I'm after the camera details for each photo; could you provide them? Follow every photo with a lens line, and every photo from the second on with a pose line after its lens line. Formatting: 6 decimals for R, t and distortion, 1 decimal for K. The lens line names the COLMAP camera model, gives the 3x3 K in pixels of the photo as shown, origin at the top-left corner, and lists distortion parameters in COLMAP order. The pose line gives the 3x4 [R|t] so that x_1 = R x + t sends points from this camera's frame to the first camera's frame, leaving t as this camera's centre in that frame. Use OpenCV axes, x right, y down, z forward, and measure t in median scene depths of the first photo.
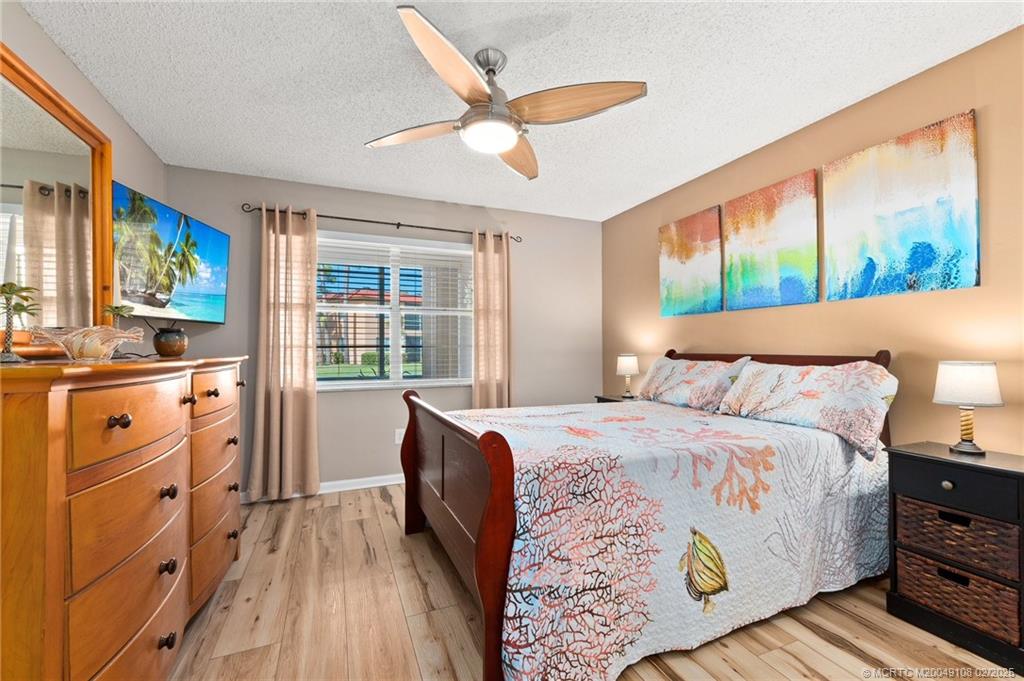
lens RADIAL K [[429.4, 0, 506.4], [0, 429.4, 342.1], [0, 0, 1]] dist [0.000533, -0.000132]
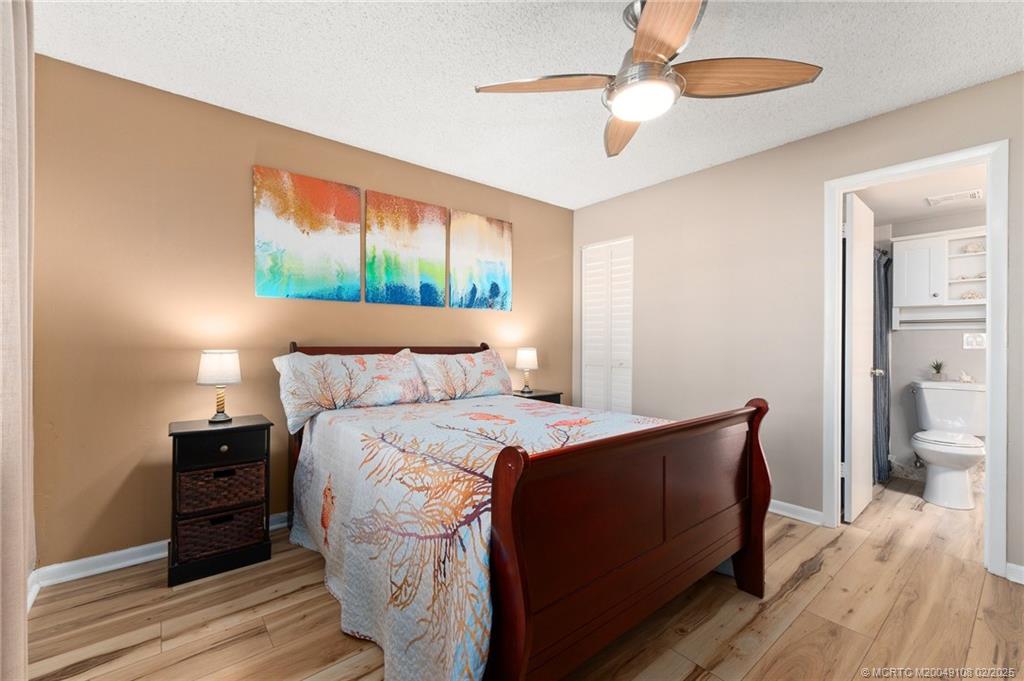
lens RADIAL K [[429.4, 0, 506.4], [0, 429.4, 342.1], [0, 0, 1]] dist [0.000533, -0.000132]
pose [[-0.289811, -0.015916, 0.956951, -0.550389], [-0.028719, 0.999556, 0.007927, 0.000952], [-0.956653, -0.025186, -0.290140, 1.047811]]
